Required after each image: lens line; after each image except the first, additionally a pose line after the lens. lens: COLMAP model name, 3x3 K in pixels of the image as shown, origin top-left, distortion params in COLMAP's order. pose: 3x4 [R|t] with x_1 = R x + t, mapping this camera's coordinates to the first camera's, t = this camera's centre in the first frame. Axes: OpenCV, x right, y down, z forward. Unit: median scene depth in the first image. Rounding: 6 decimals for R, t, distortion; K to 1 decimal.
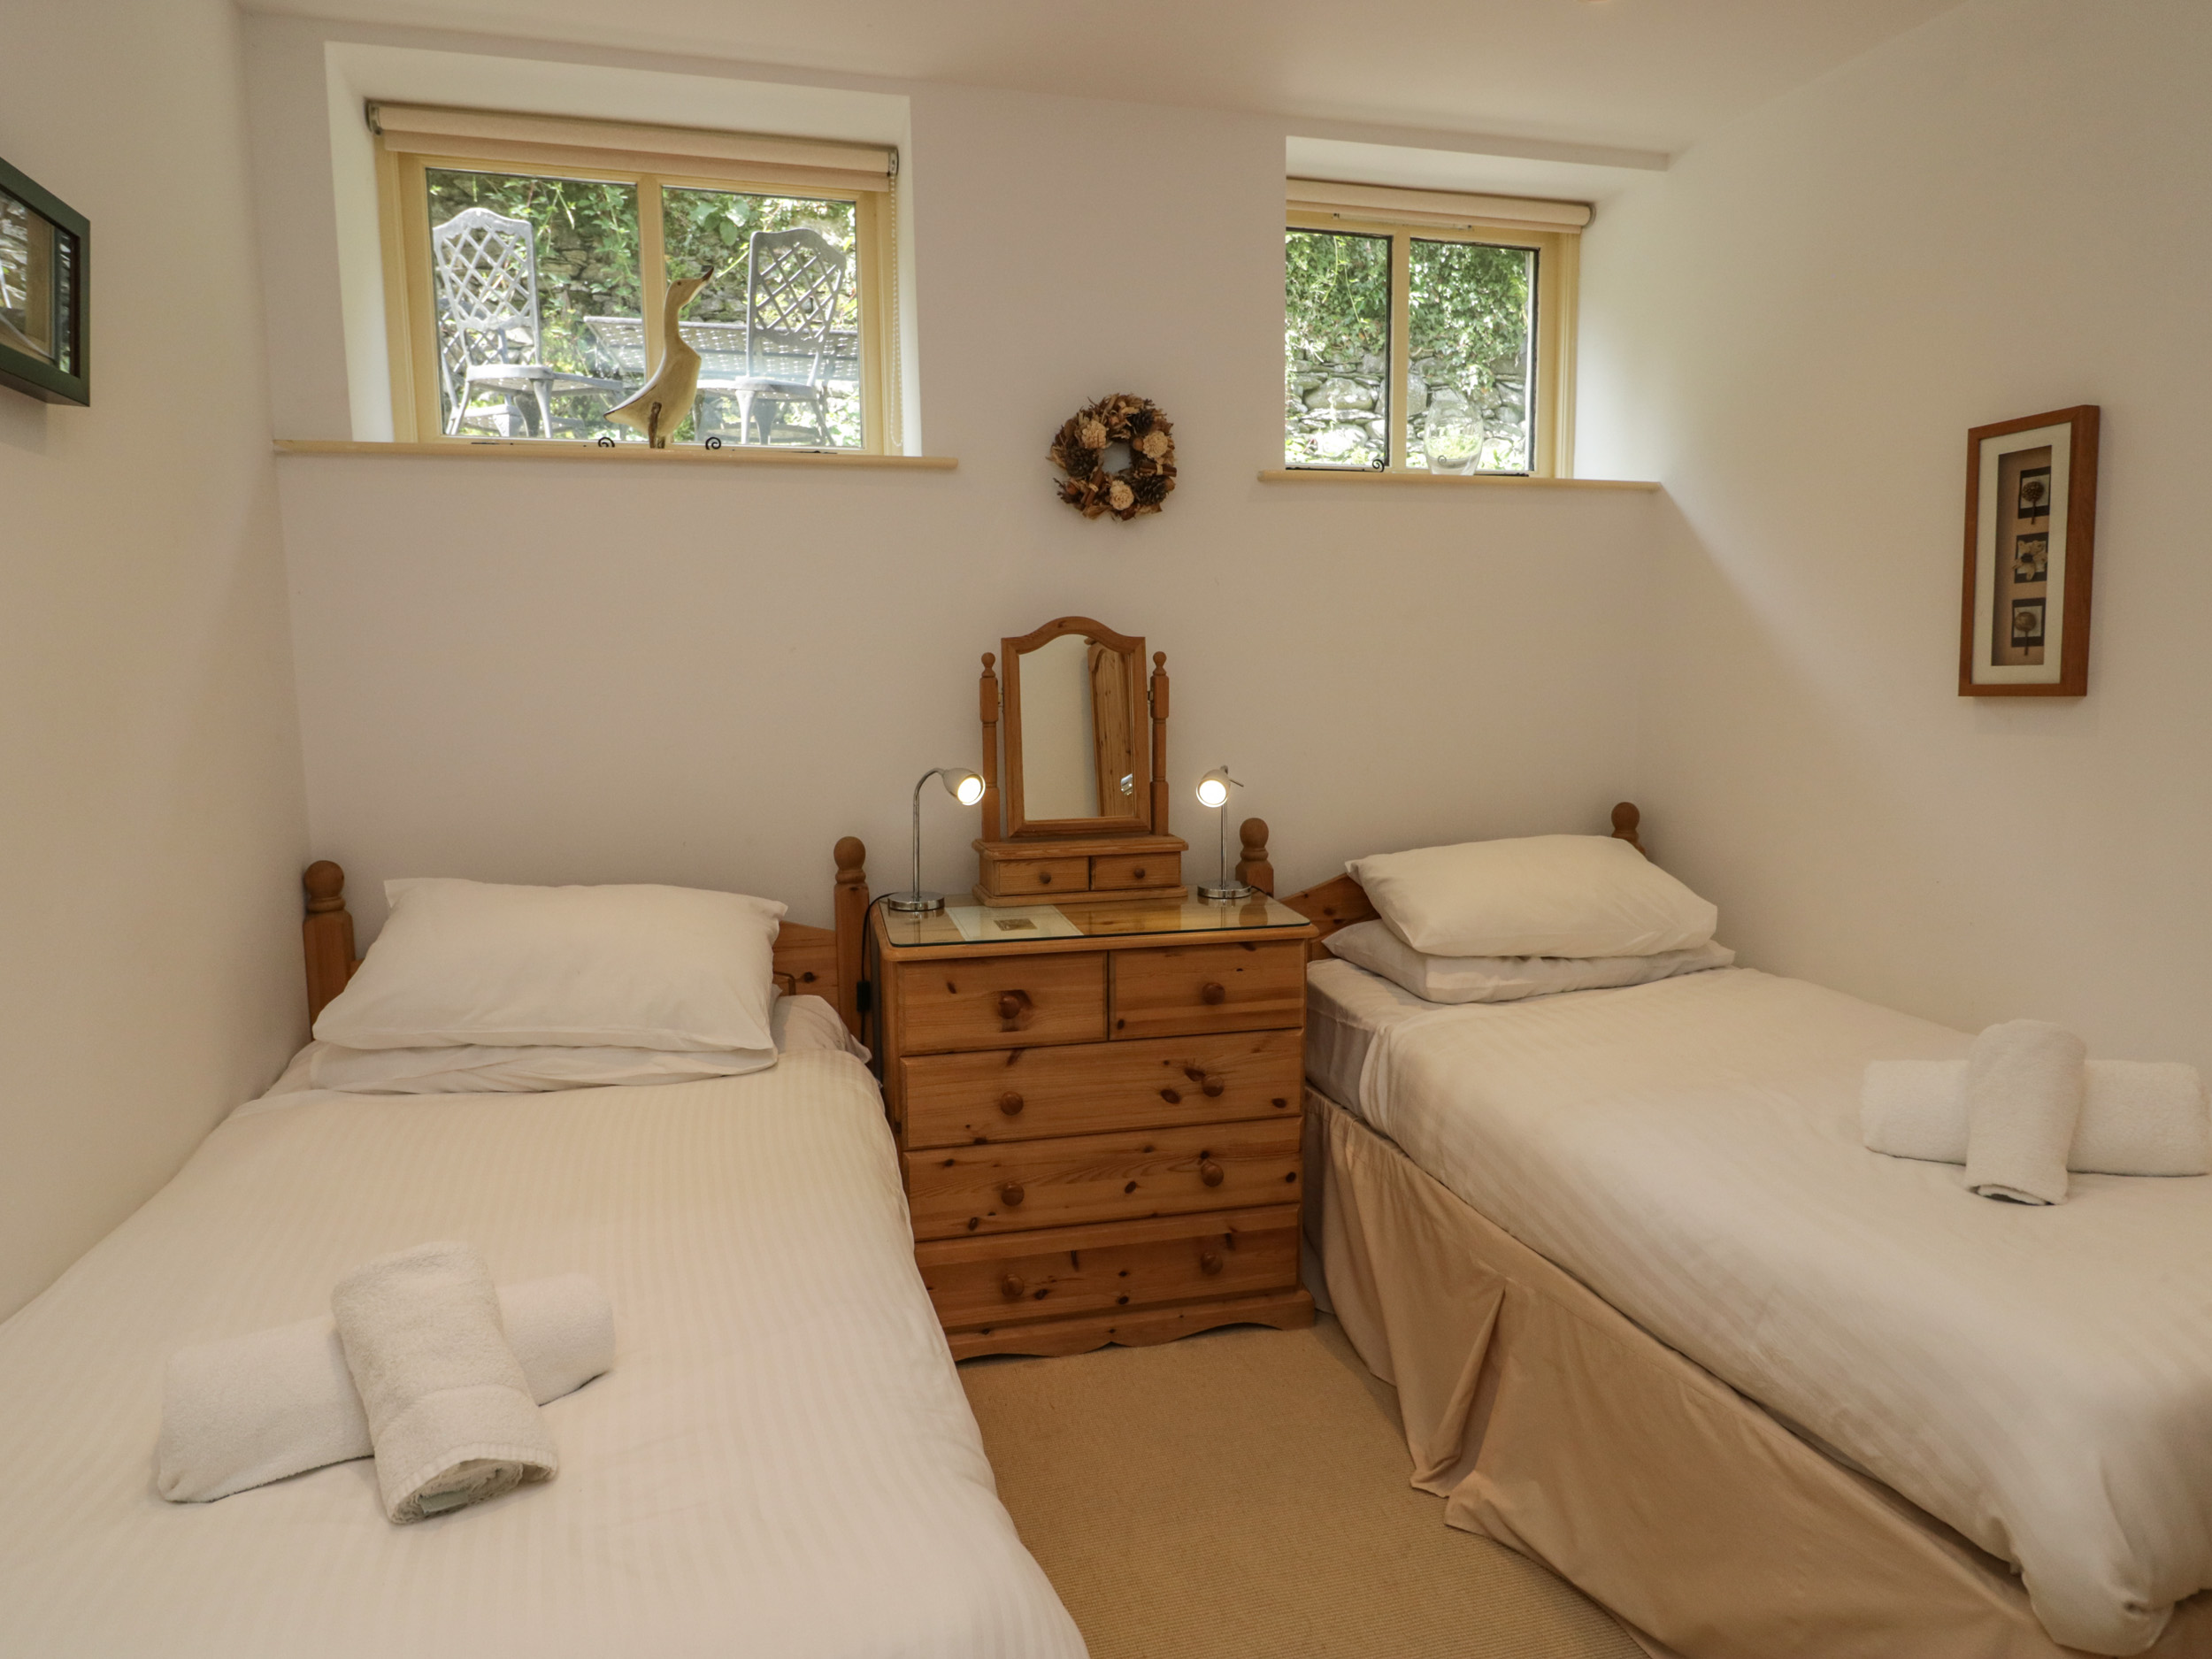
lens RADIAL K [[1401.8, 0, 1108.9], [0, 1401.8, 832.8], [0, 0, 1]] dist [-0.000222, -0.006540]
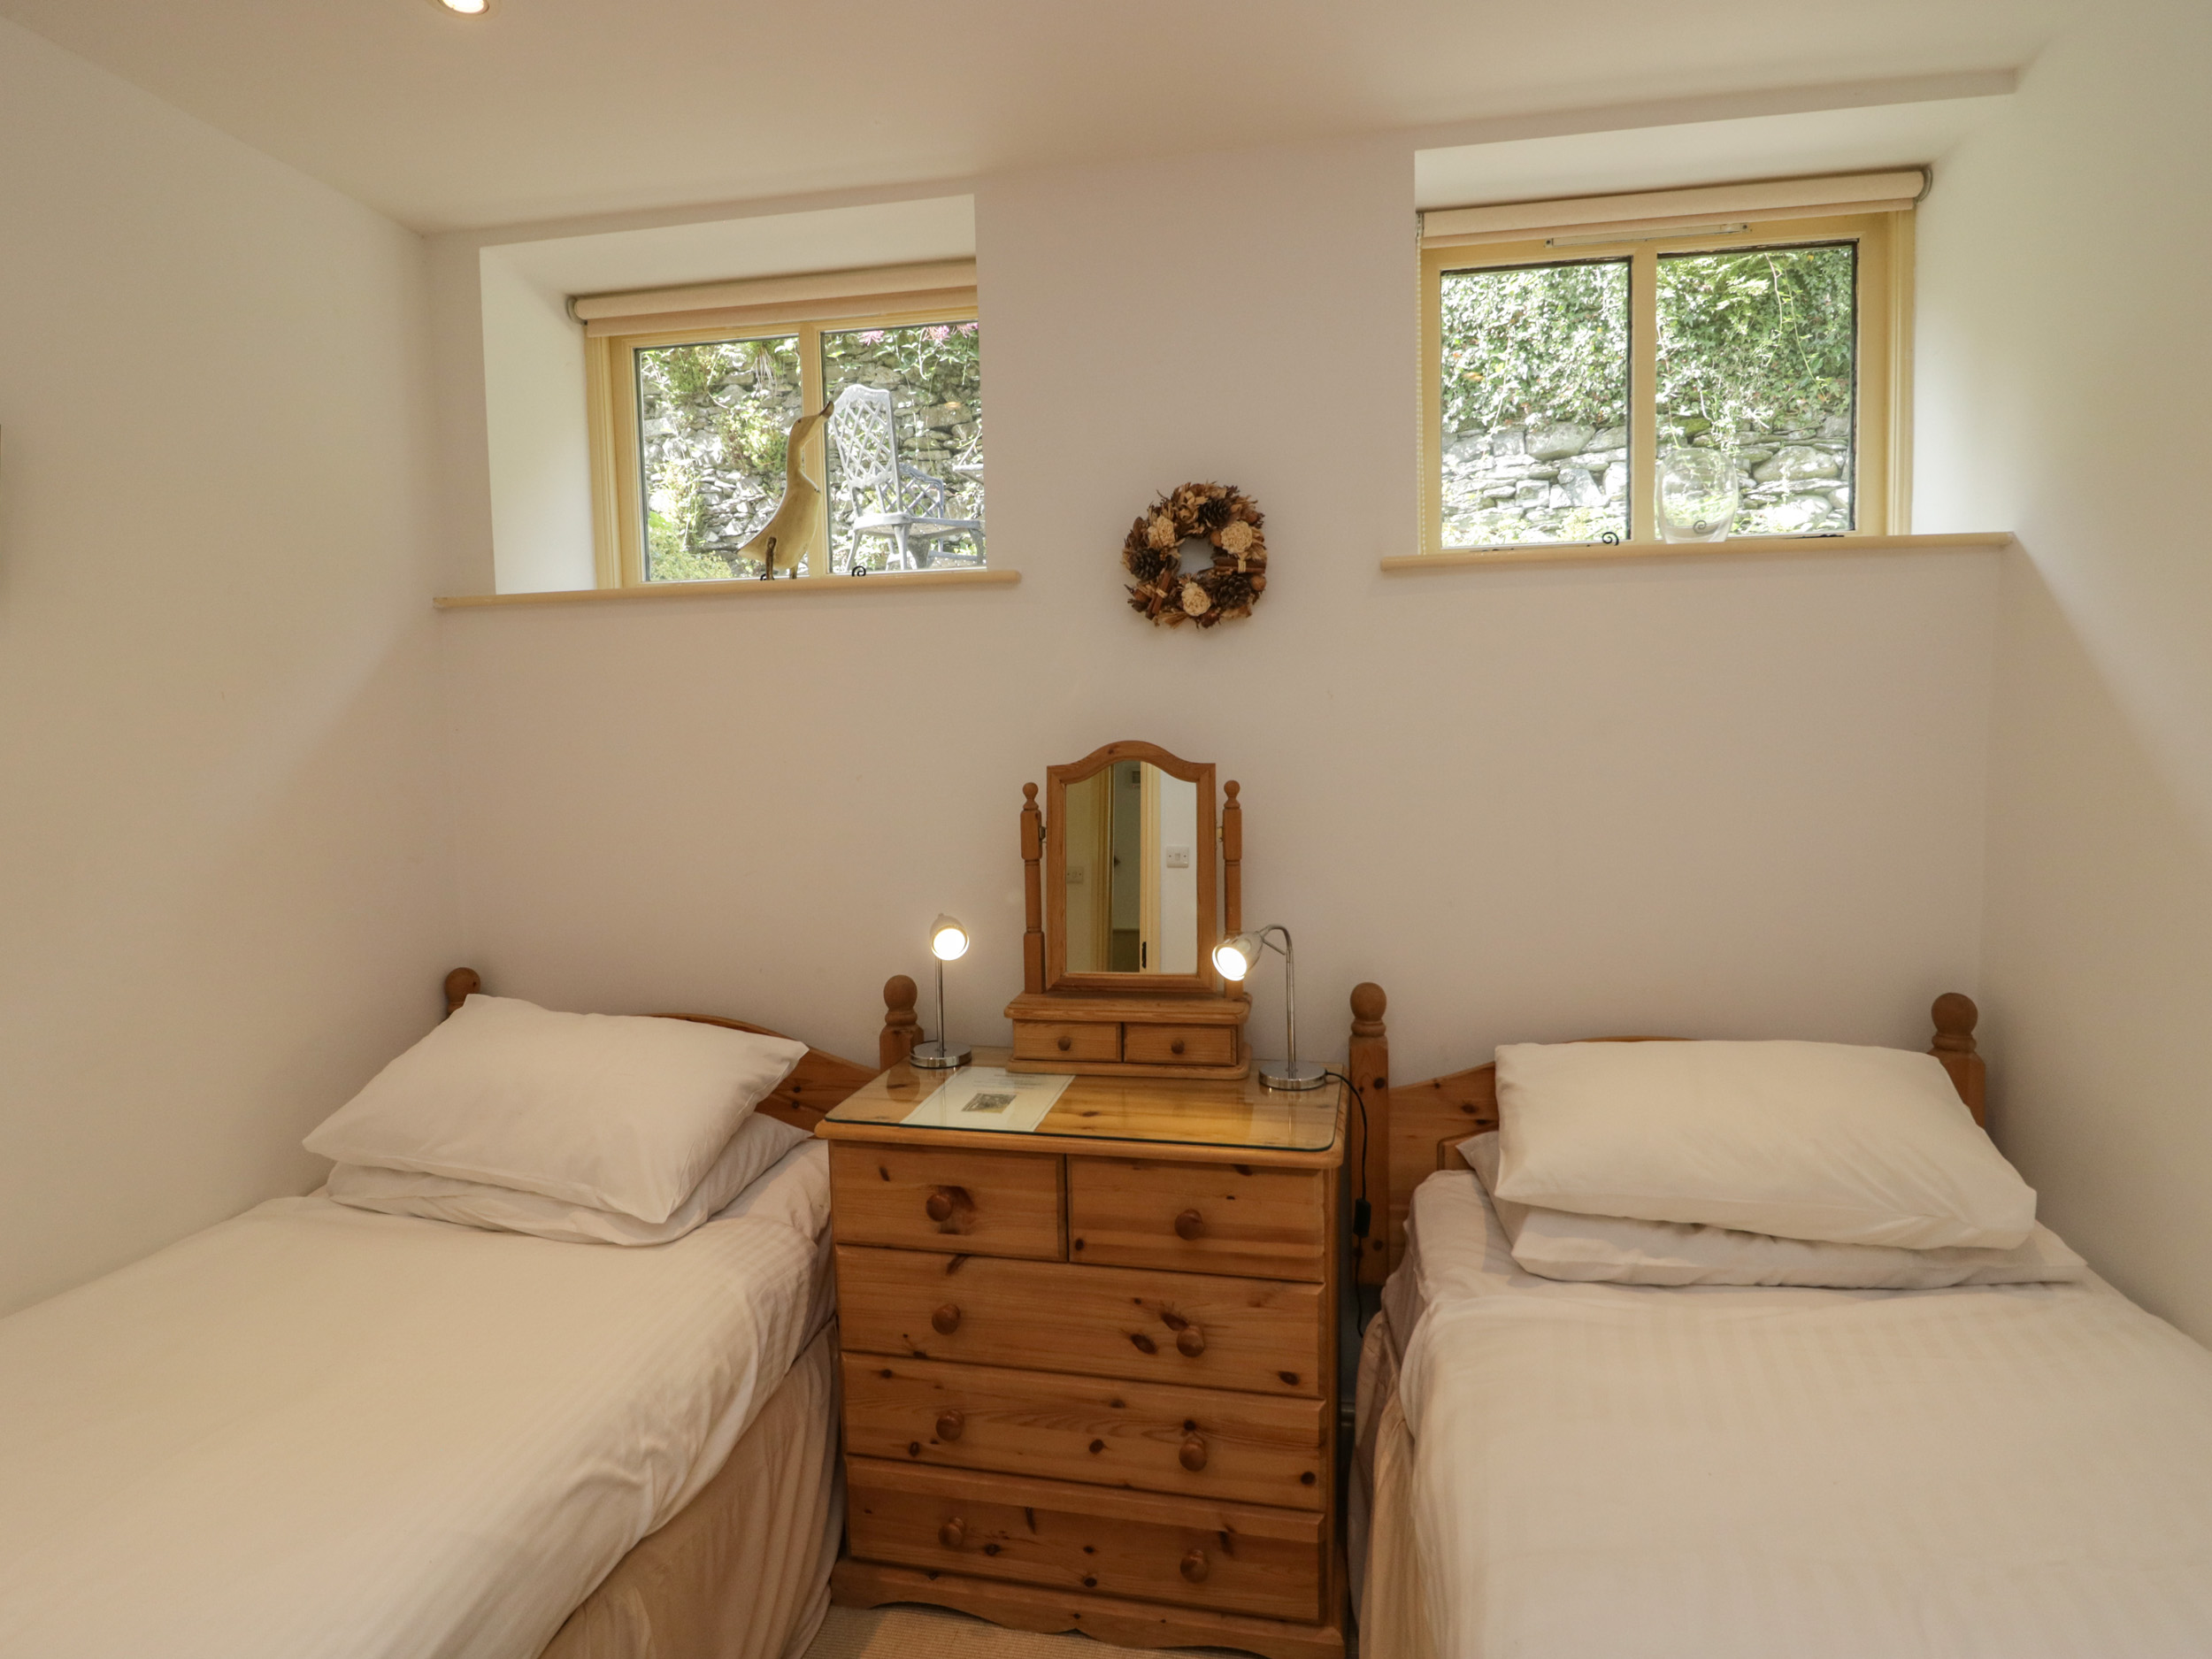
lens RADIAL K [[1200.2, 0, 1096.3], [0, 1200.2, 827.2], [0, 0, 1]] dist [-0.002345, -0.011114]
pose [[0.897996, 0.023226, -0.439390, 0.284701], [-0.045691, 0.998129, -0.040620, -0.069793], [0.437624, 0.056553, 0.897378, 0.326144]]
